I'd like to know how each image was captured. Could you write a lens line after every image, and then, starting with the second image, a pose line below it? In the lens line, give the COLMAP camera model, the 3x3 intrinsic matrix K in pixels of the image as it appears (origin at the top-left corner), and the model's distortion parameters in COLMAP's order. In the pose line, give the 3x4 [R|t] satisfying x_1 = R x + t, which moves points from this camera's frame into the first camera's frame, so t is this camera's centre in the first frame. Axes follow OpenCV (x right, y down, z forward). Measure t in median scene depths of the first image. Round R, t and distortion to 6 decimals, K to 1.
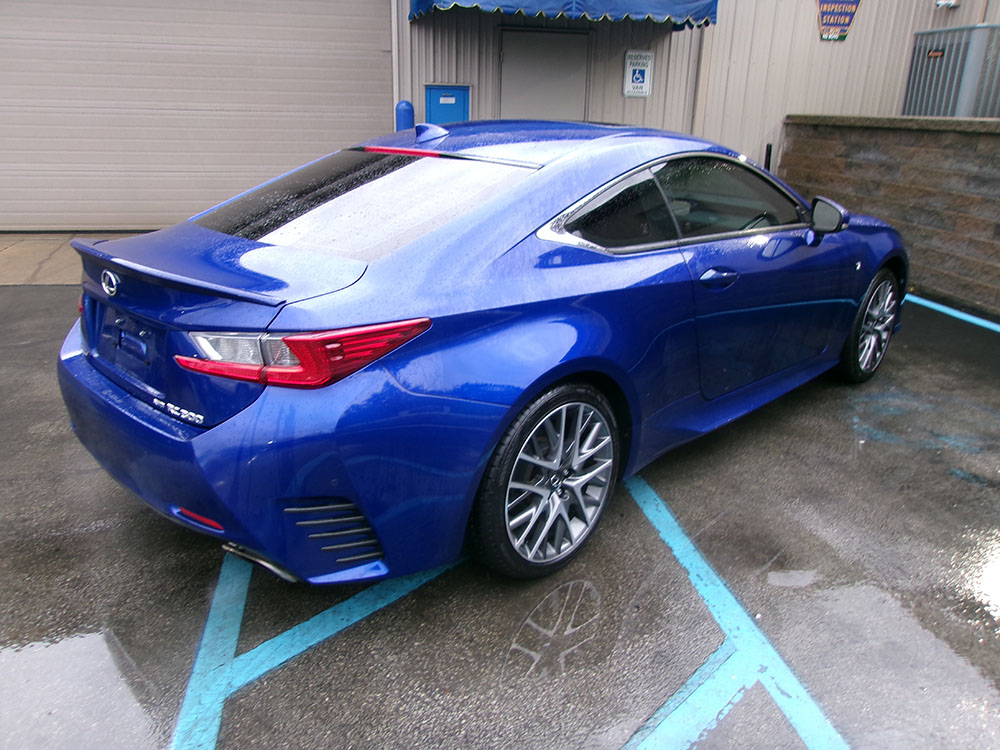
lens RADIAL K [[780.4, 0, 500.0], [0, 780.4, 371.6], [0, 0, 1]] dist [-0.005555, 0.034129]
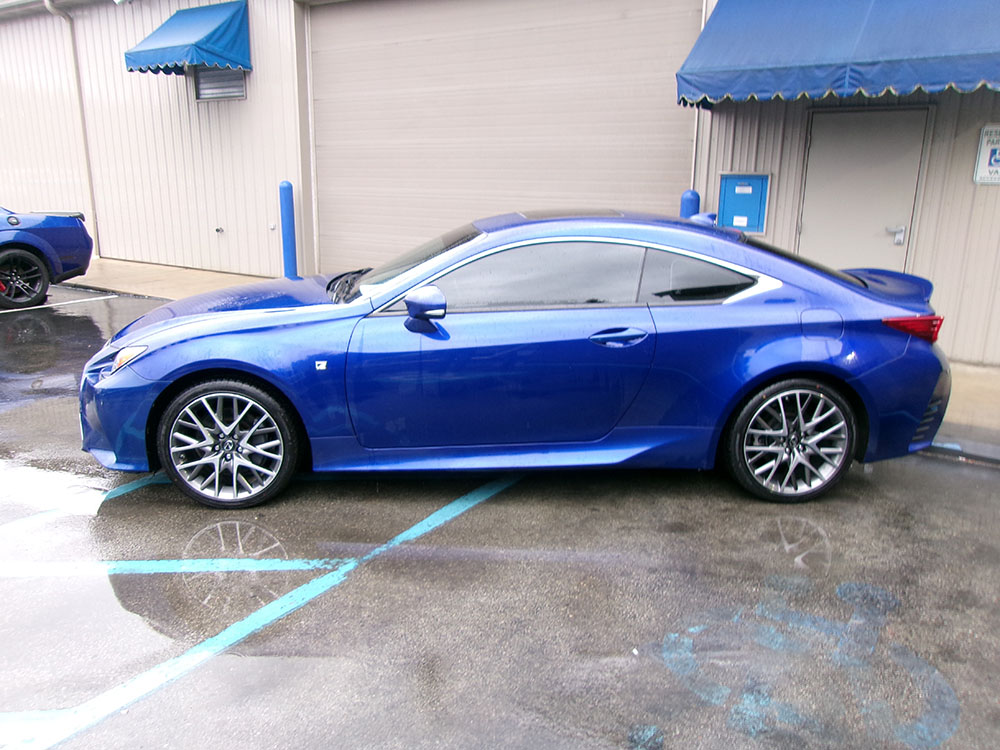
lens RADIAL K [[780.4, 0, 492.9], [0, 780.4, 380.4], [0, 0, 1]] dist [-0.005555, 0.034129]
pose [[0.727132, 0.164011, -0.666617, 0.377889], [-0.222007, 0.975042, -0.002266, -0.058689], [0.649609, 0.149642, 0.745397, 0.148858]]
